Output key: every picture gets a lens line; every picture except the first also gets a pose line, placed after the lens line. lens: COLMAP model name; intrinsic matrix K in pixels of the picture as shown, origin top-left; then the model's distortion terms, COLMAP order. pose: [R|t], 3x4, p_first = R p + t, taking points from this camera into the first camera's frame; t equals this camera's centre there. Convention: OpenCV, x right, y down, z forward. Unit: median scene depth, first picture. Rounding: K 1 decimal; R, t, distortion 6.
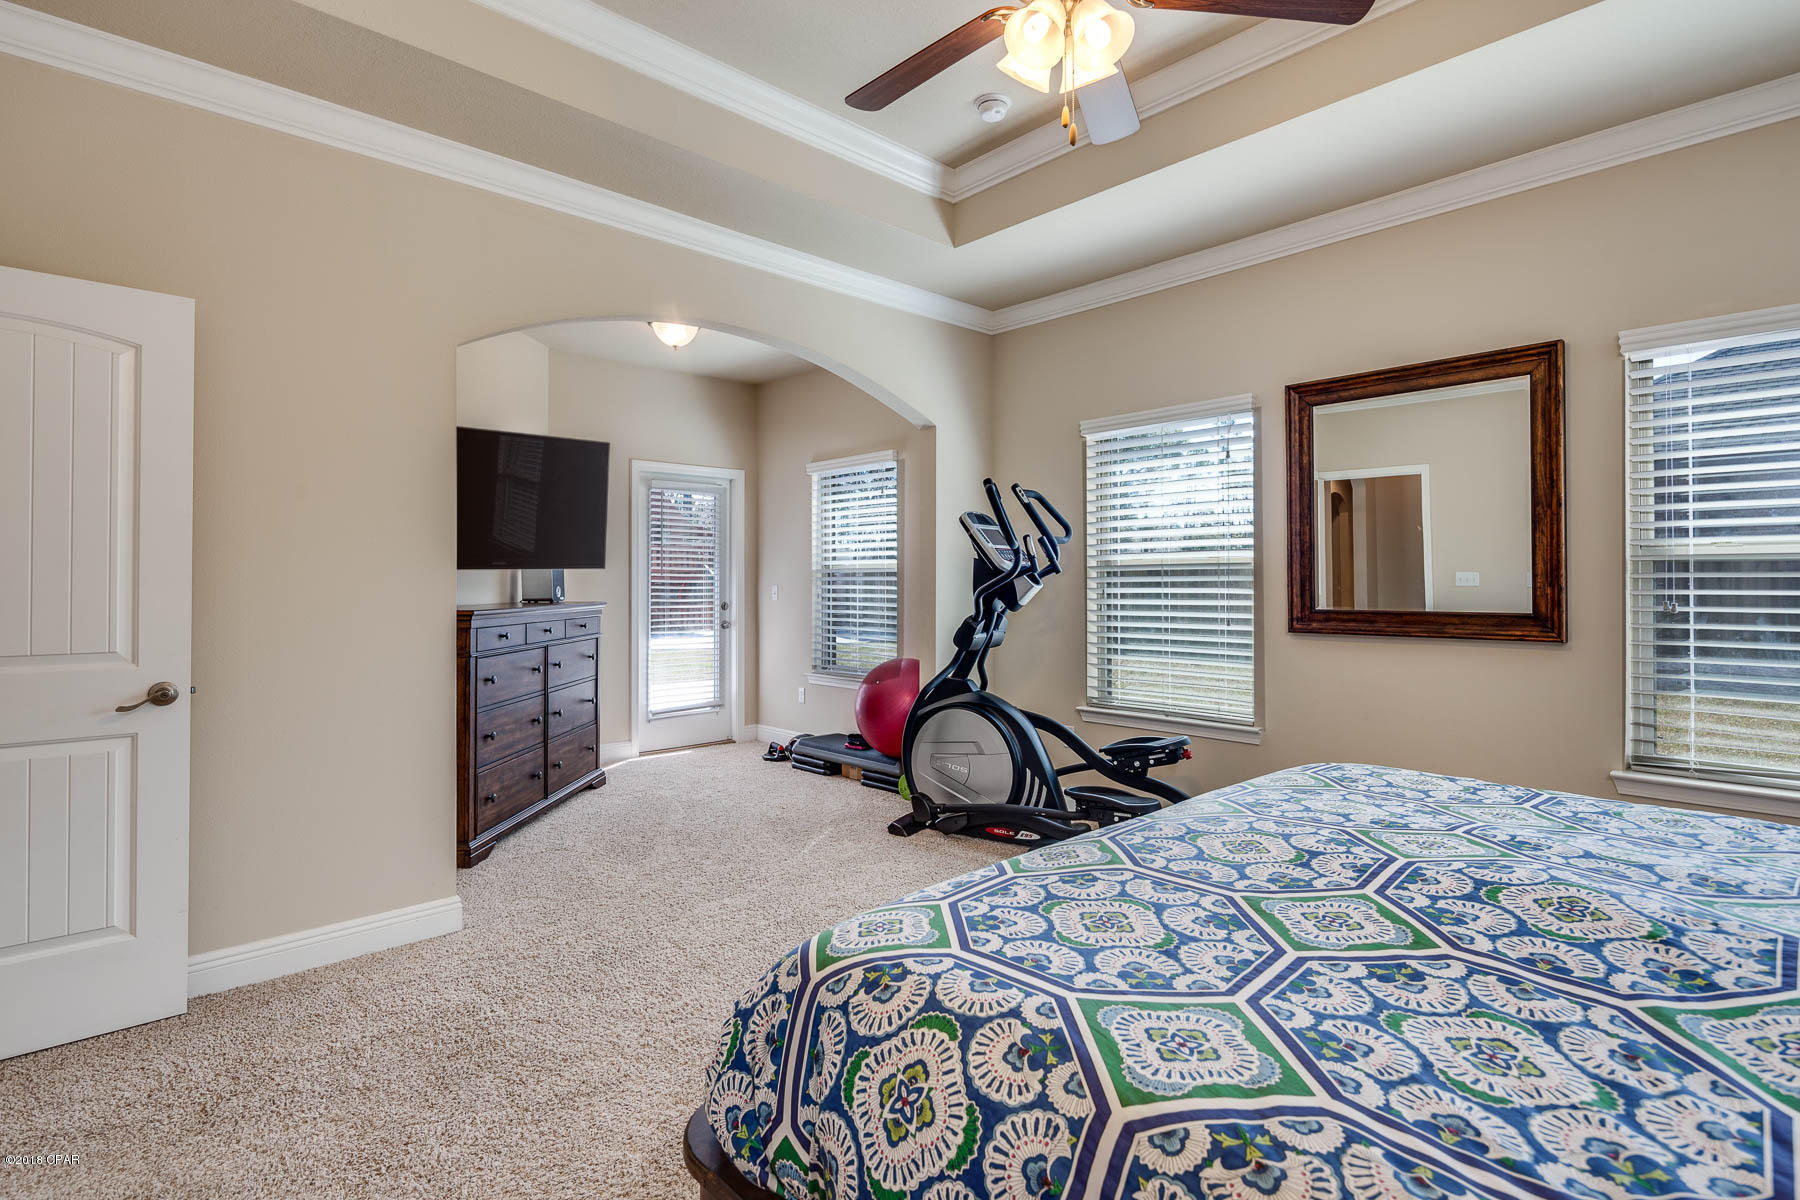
lens RADIAL K [[878.4, 0, 894.2], [0, 878.4, 580.7], [0, 0, 1]] dist [0.001218, 0.000088]
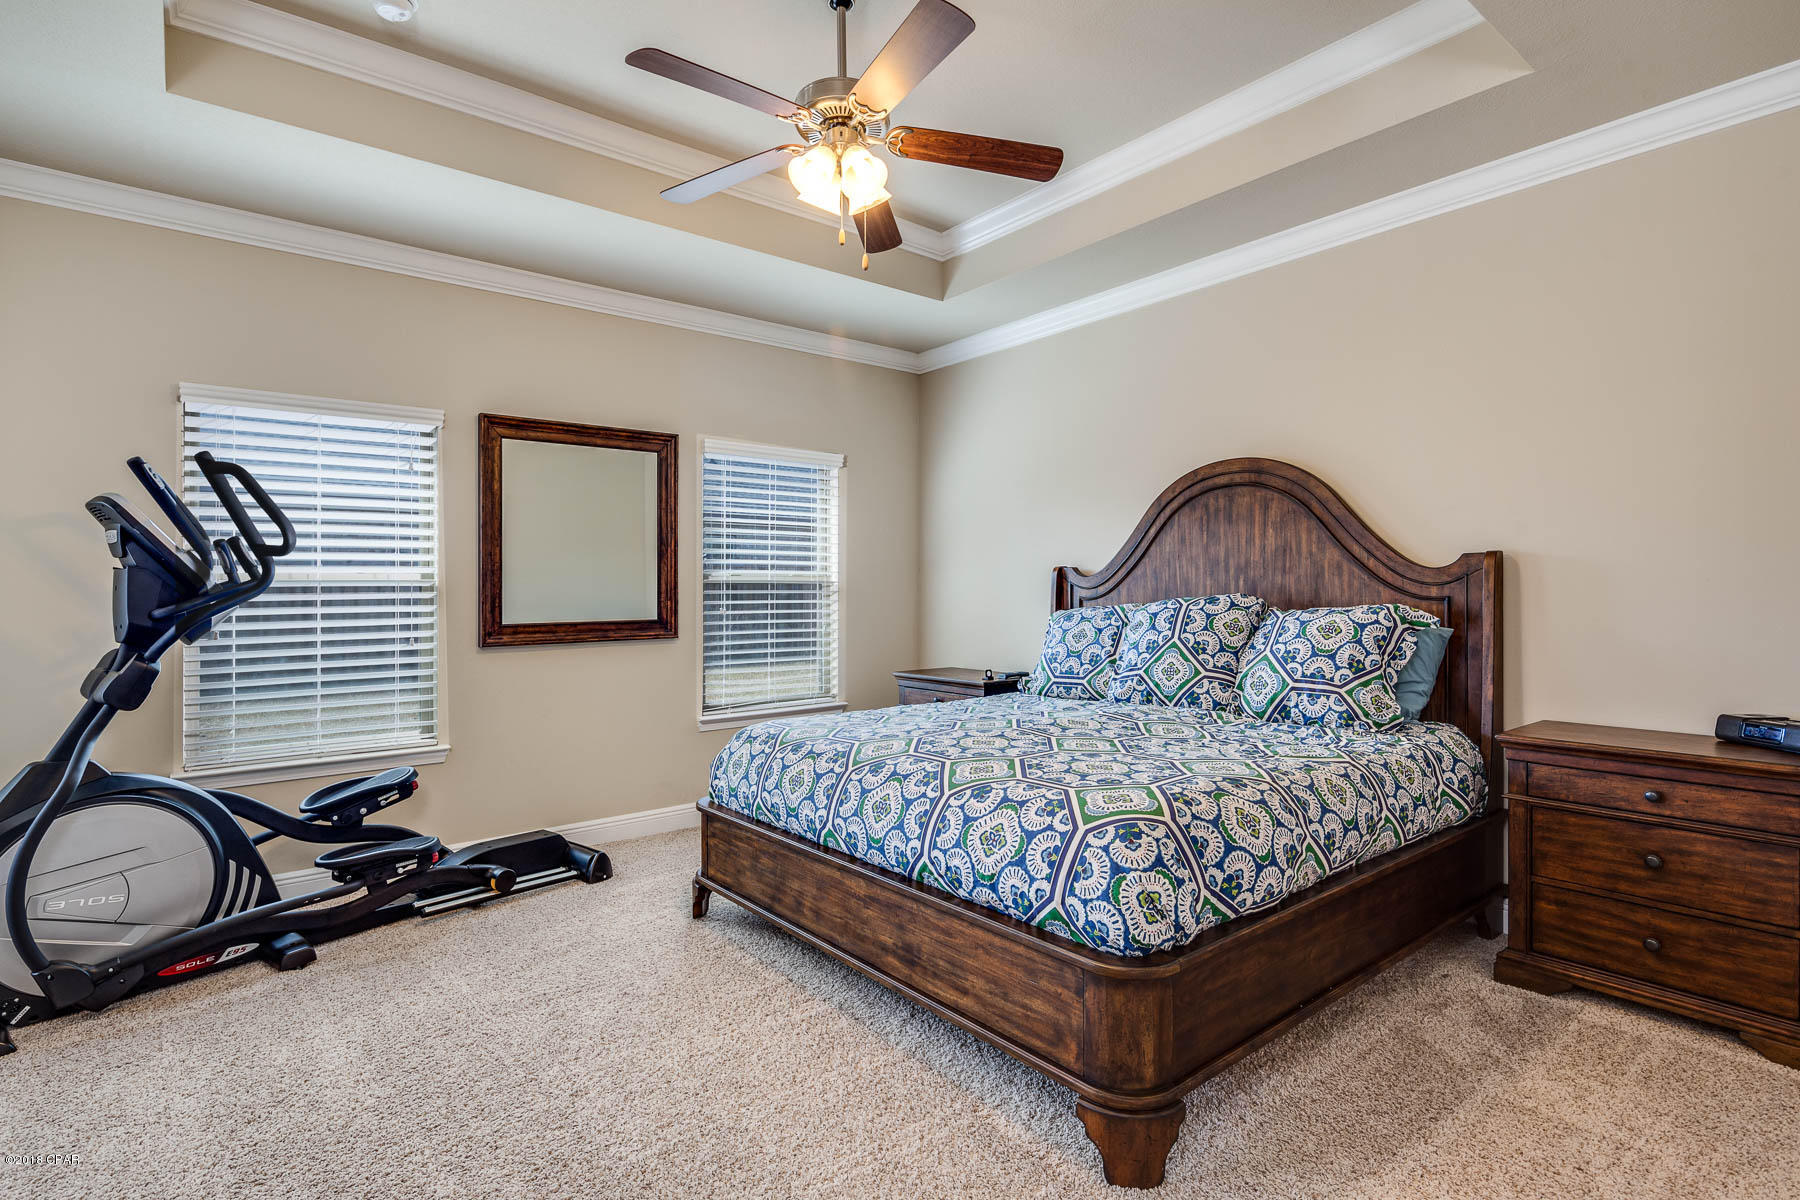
lens RADIAL K [[878.4, 0, 899.3], [0, 878.4, 588.9], [0, 0, 1]] dist [0.001218, 0.000088]
pose [[0.073734, 0.007603, 0.997249, -0.578528], [0.008624, 0.999929, -0.008261, 0.002316], [-0.997241, 0.009209, 0.073663, 0.433900]]
